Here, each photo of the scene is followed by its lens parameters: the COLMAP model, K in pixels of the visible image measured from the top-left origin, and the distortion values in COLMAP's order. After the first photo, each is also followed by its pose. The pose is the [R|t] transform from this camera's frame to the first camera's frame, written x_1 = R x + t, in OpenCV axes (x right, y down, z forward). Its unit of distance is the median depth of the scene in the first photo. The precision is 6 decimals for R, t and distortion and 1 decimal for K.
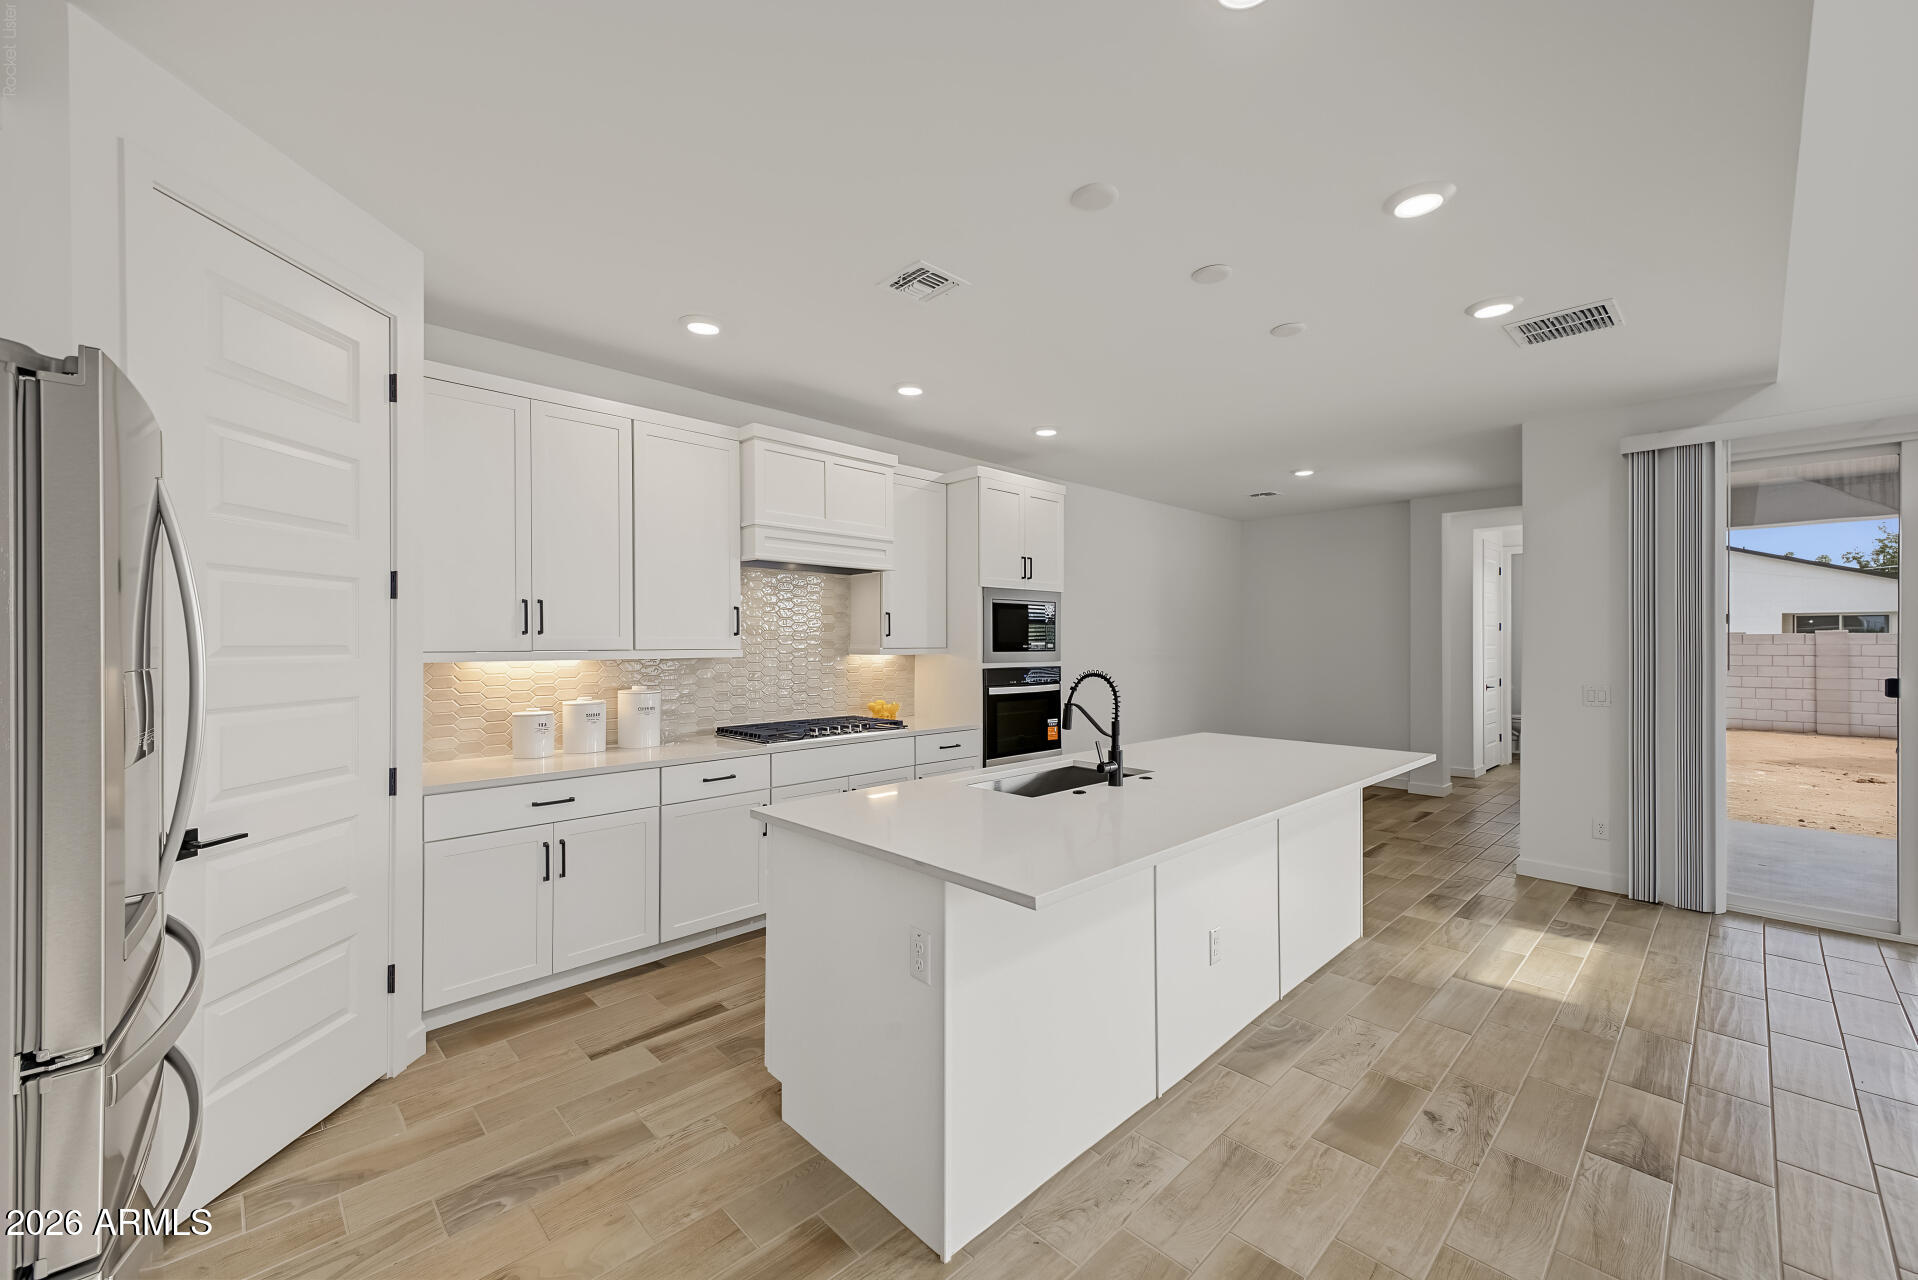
lens RADIAL K [[761.4, 0, 959.0], [0, 761.4, 640.0], [0, 0, 1]] dist [0.011707, -0.000549]
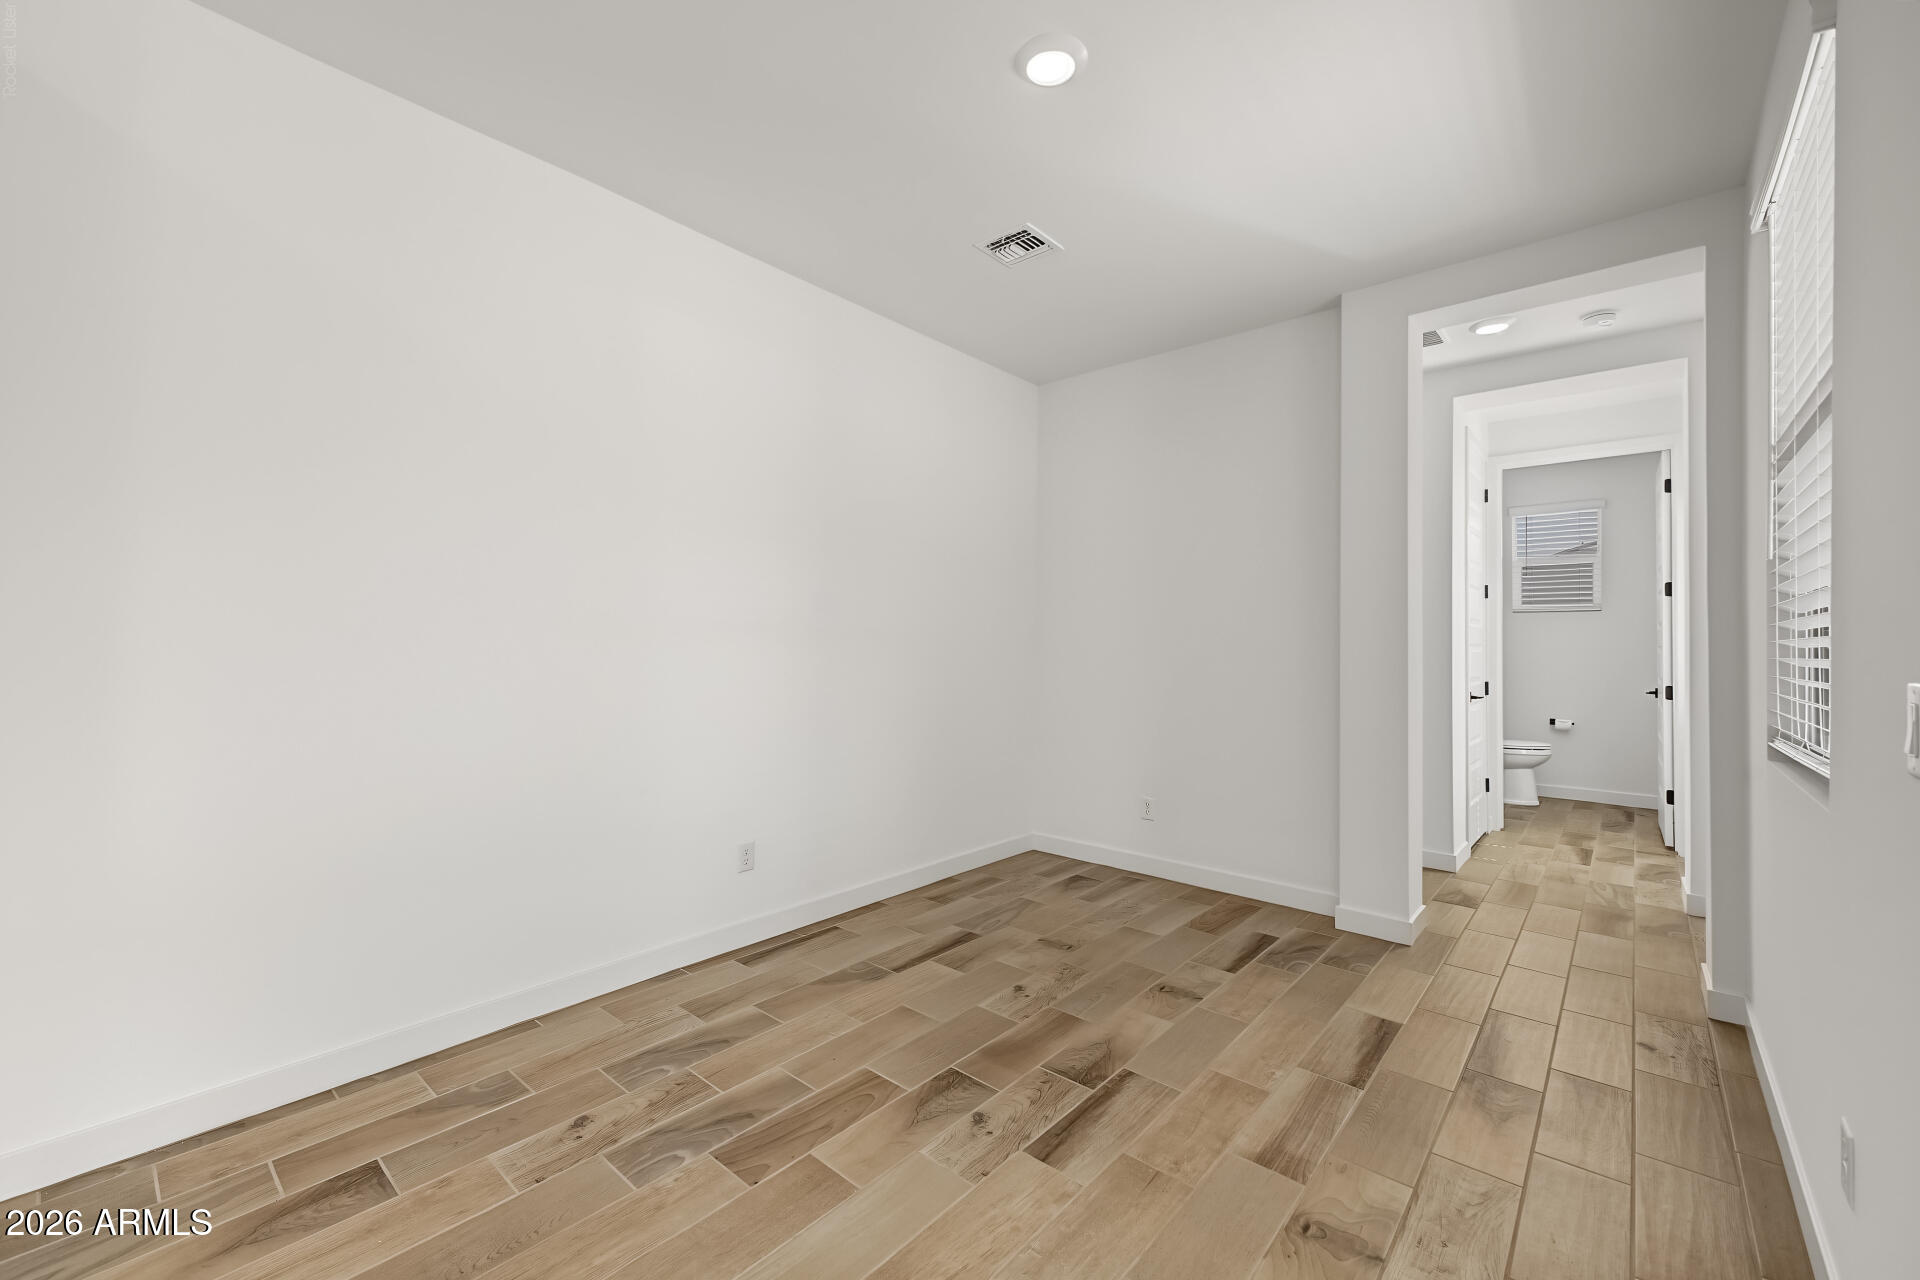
lens RADIAL K [[766.6, 0, 961.5], [0, 766.6, 645.7], [0, 0, 1]] dist [0.031708, -0.010244]
pose [[0.995681, 0.006995, 0.092580, 0.591007], [-0.007164, 0.999973, 0.001484, 0.058192], [-0.092567, -0.002141, 0.995704, 1.032367]]
